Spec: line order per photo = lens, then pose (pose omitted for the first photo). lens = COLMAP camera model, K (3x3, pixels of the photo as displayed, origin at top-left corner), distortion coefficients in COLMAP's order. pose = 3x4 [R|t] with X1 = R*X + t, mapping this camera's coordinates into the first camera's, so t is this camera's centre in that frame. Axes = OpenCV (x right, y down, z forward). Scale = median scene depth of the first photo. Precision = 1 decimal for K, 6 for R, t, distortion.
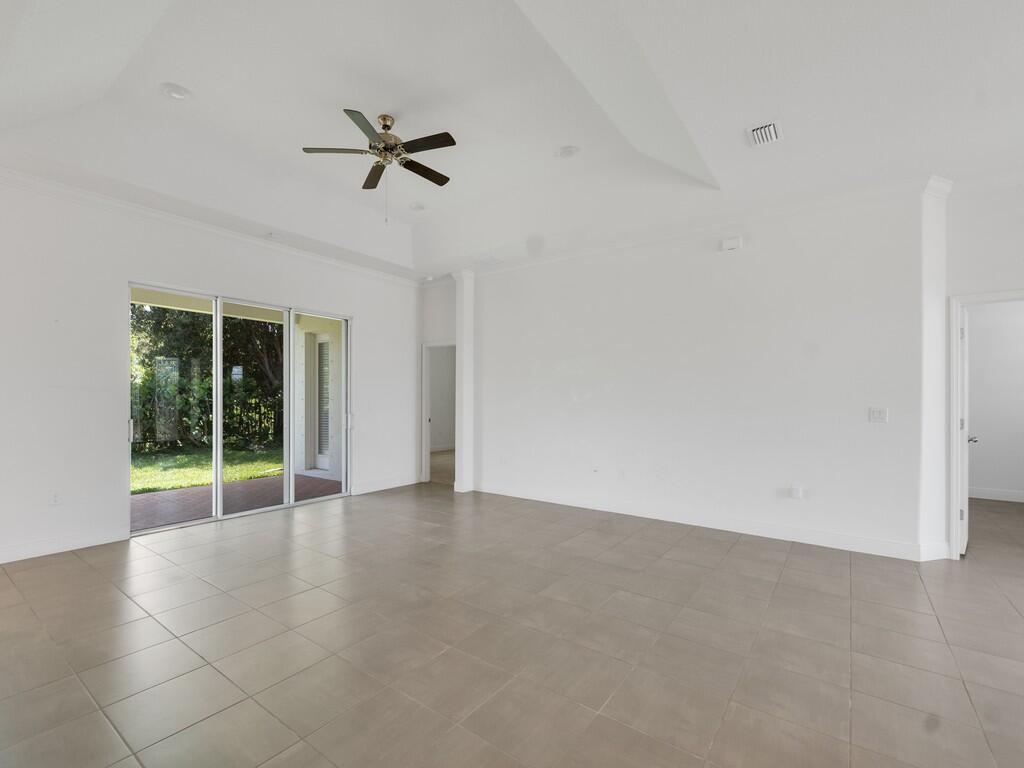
lens RADIAL K [[461.0, 0, 513.3], [0, 461.0, 391.2], [0, 0, 1]] dist [0.016056, 0.000123]
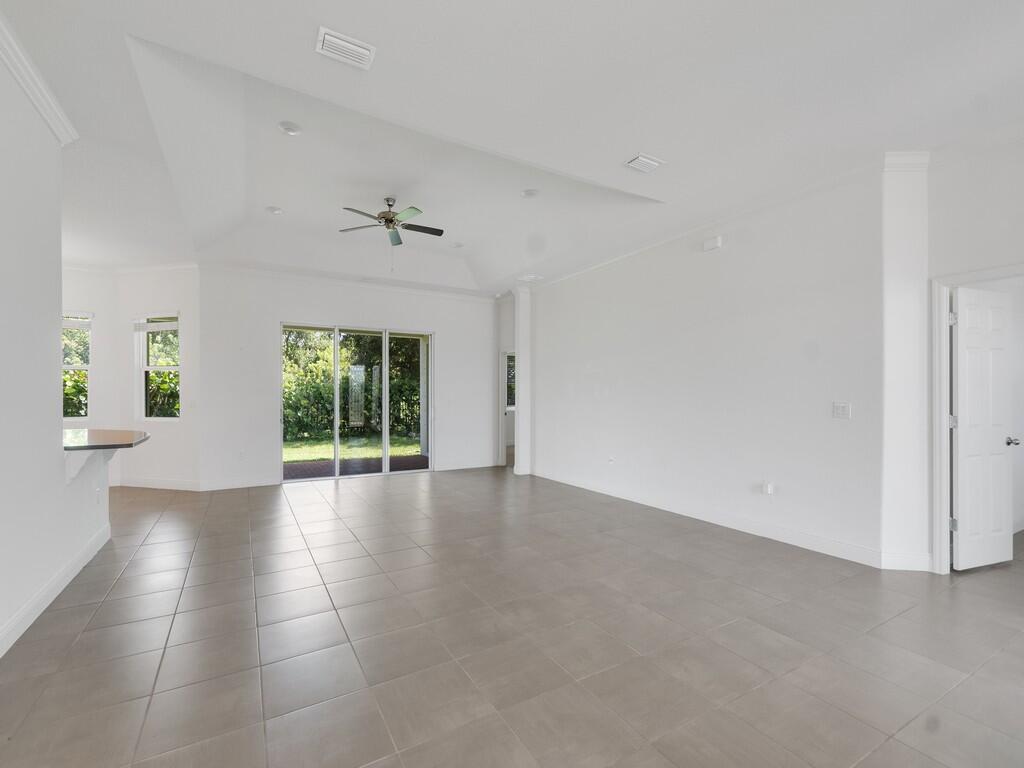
lens RADIAL K [[461.0, 0, 516.1], [0, 461.0, 385.2], [0, 0, 1]] dist [0.016056, 0.000123]
pose [[0.916880, -0.011983, -0.398984, 0.359718], [0.008430, 0.999908, -0.010657, 0.002624], [0.399075, 0.006408, 0.916896, -0.086311]]
